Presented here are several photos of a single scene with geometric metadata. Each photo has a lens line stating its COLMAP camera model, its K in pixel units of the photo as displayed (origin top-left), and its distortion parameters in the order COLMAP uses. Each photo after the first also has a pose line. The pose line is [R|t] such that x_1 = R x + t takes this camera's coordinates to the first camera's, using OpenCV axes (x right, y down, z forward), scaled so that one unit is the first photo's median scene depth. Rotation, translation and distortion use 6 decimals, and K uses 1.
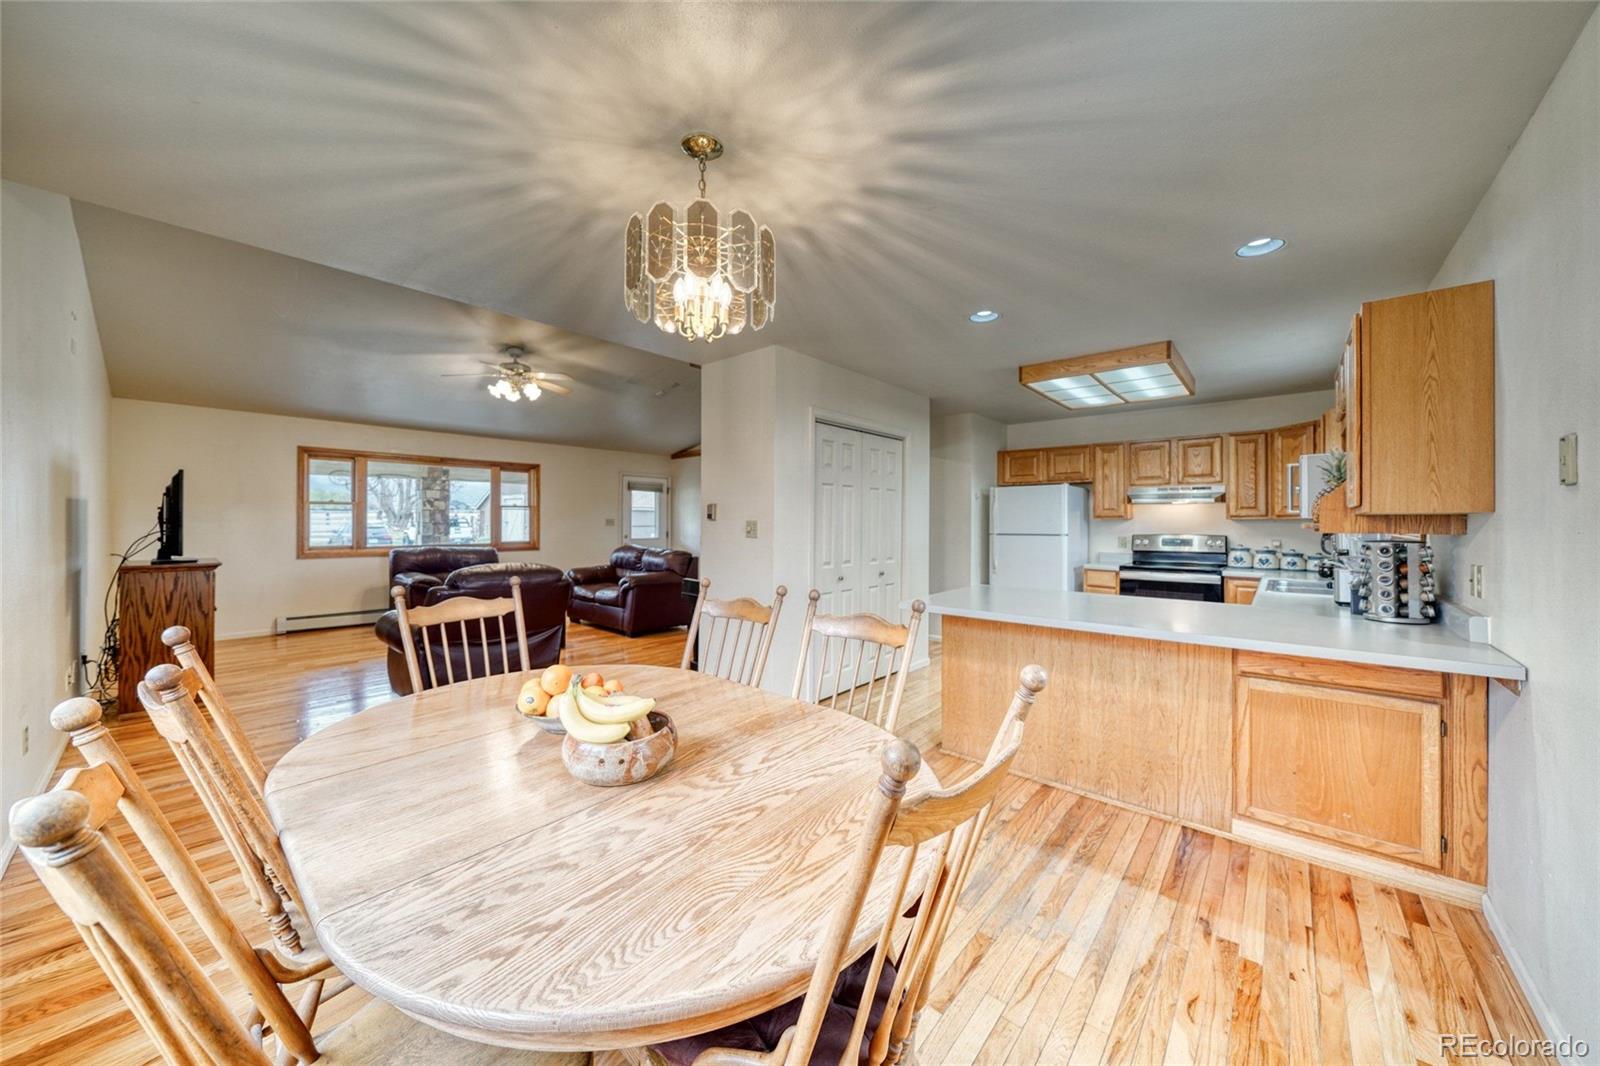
lens RADIAL K [[556.5, 0, 794.2], [0, 556.5, 518.0], [0, 0, 1]] dist [-0.001900, -0.000107]
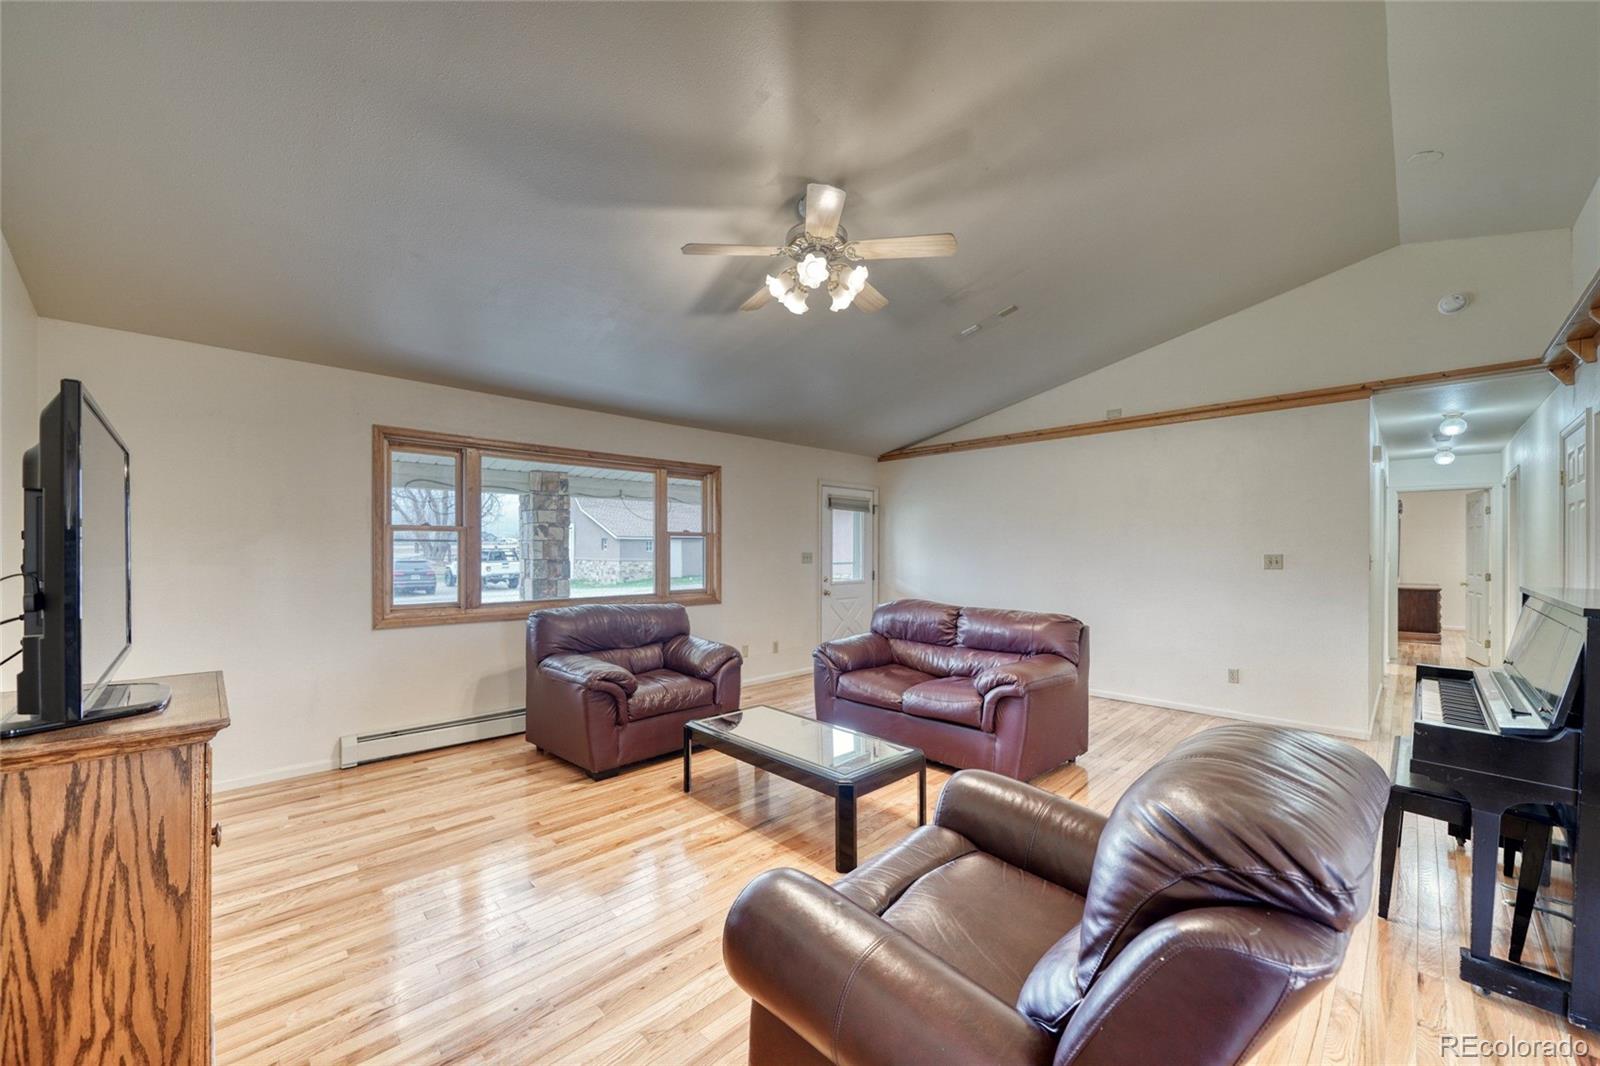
lens RADIAL K [[605.9, 0, 783.3], [0, 605.9, 551.4], [0, 0, 1]] dist [-0.001085, -0.000020]
pose [[0.996511, -0.004941, -0.083316, -0.738230], [0.005302, 0.999978, 0.004109, -0.007440], [0.083294, -0.004536, 0.996515, 0.731627]]
